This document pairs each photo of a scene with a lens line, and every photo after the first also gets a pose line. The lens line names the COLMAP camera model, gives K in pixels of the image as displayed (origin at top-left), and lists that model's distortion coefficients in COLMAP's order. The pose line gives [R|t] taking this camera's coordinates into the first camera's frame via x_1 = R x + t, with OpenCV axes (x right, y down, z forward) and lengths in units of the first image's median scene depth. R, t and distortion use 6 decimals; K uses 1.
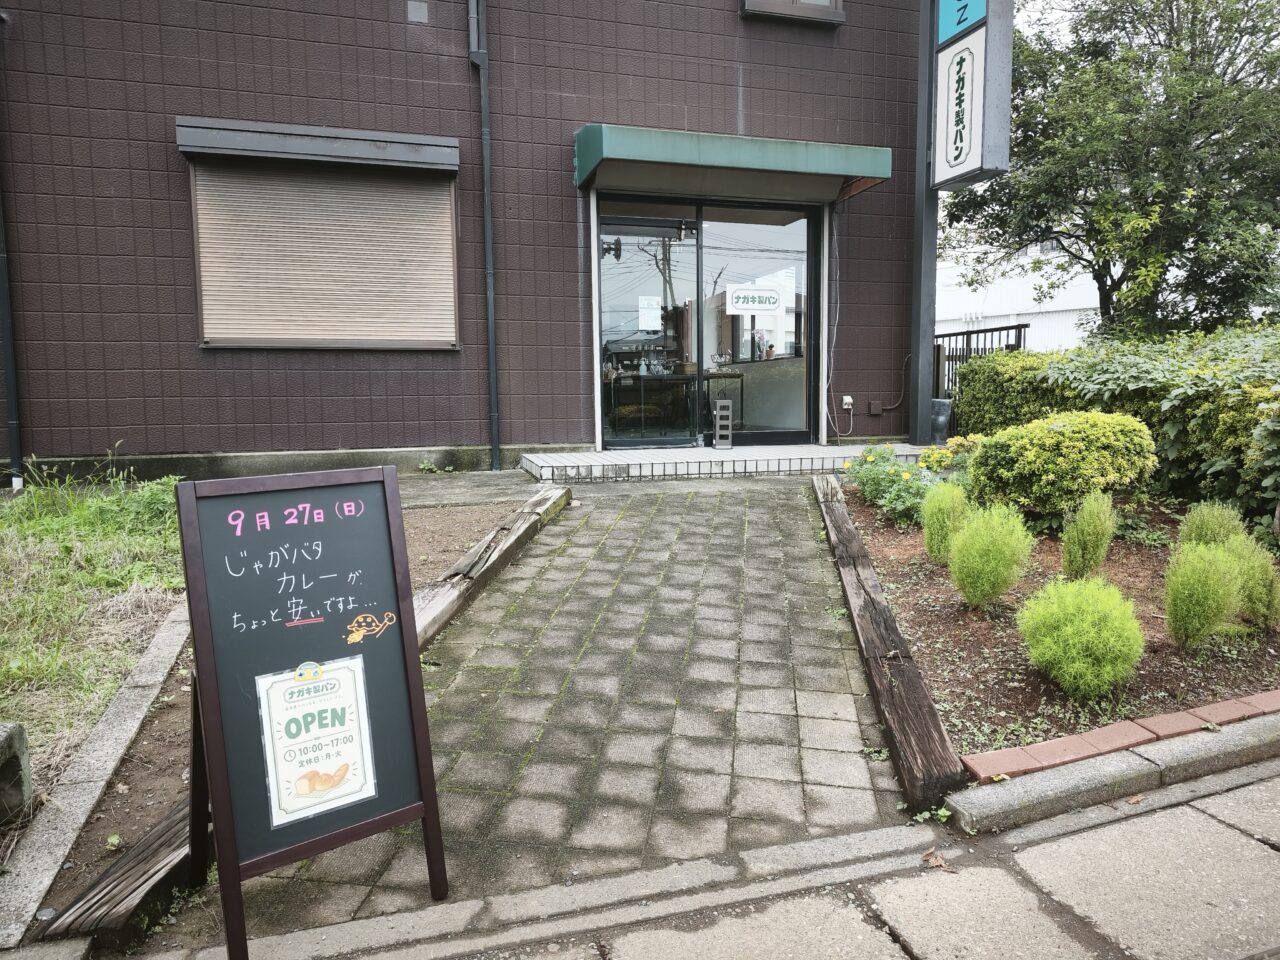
lens RADIAL K [[877.3, 0, 643.6], [0, 877.3, 473.0], [0, 0, 1]] dist [0.027466, -0.035244]
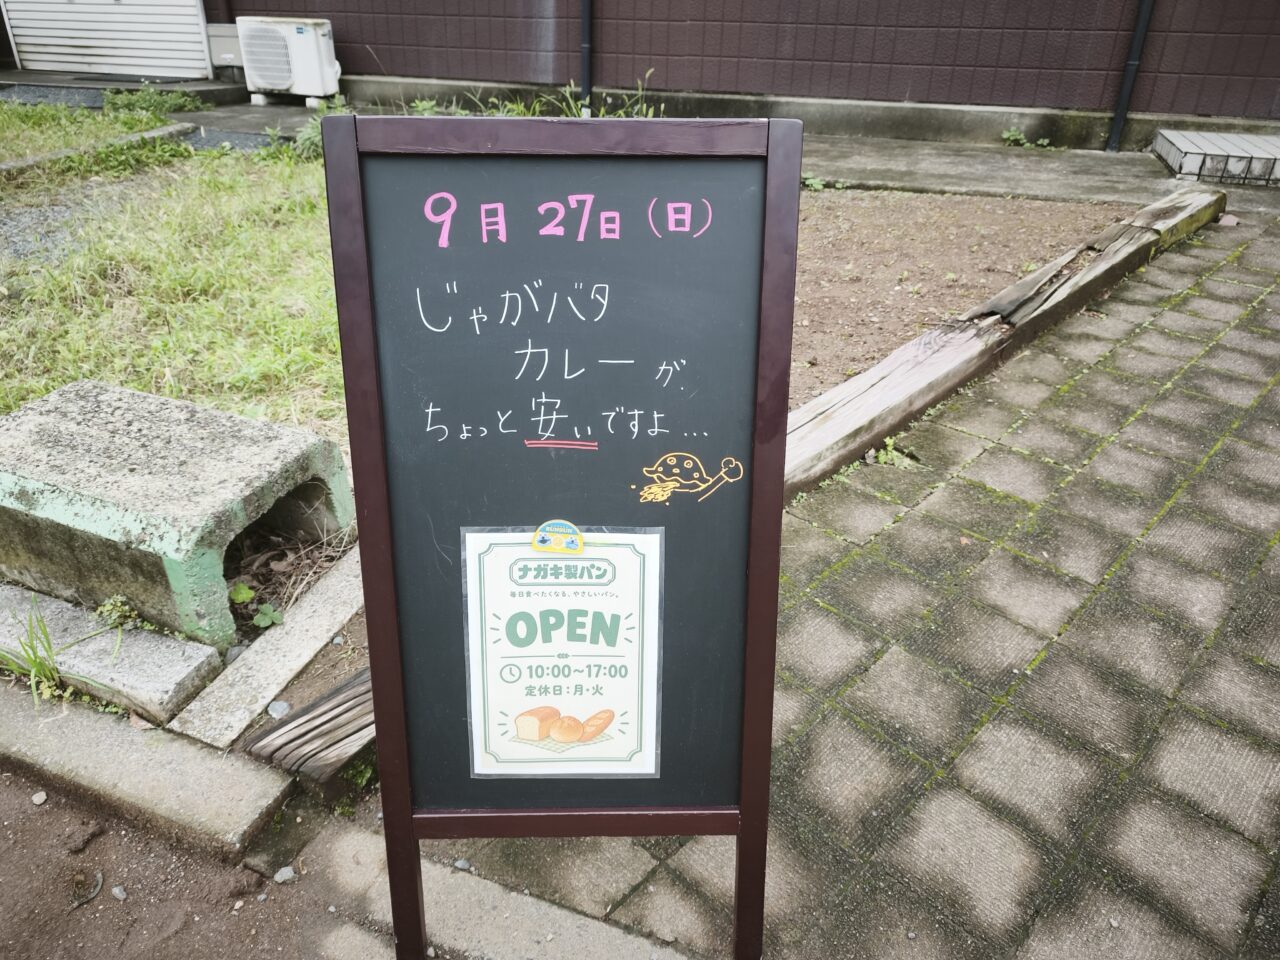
lens RADIAL K [[877.3, 0, 643.6], [0, 877.3, 473.0], [0, 0, 1]] dist [0.027466, -0.035244]
pose [[0.800030, 0.295188, -0.522318, -0.064642], [-0.089847, 0.919718, 0.382160, -0.006124], [0.593194, -0.258811, 0.762324, 0.488486]]
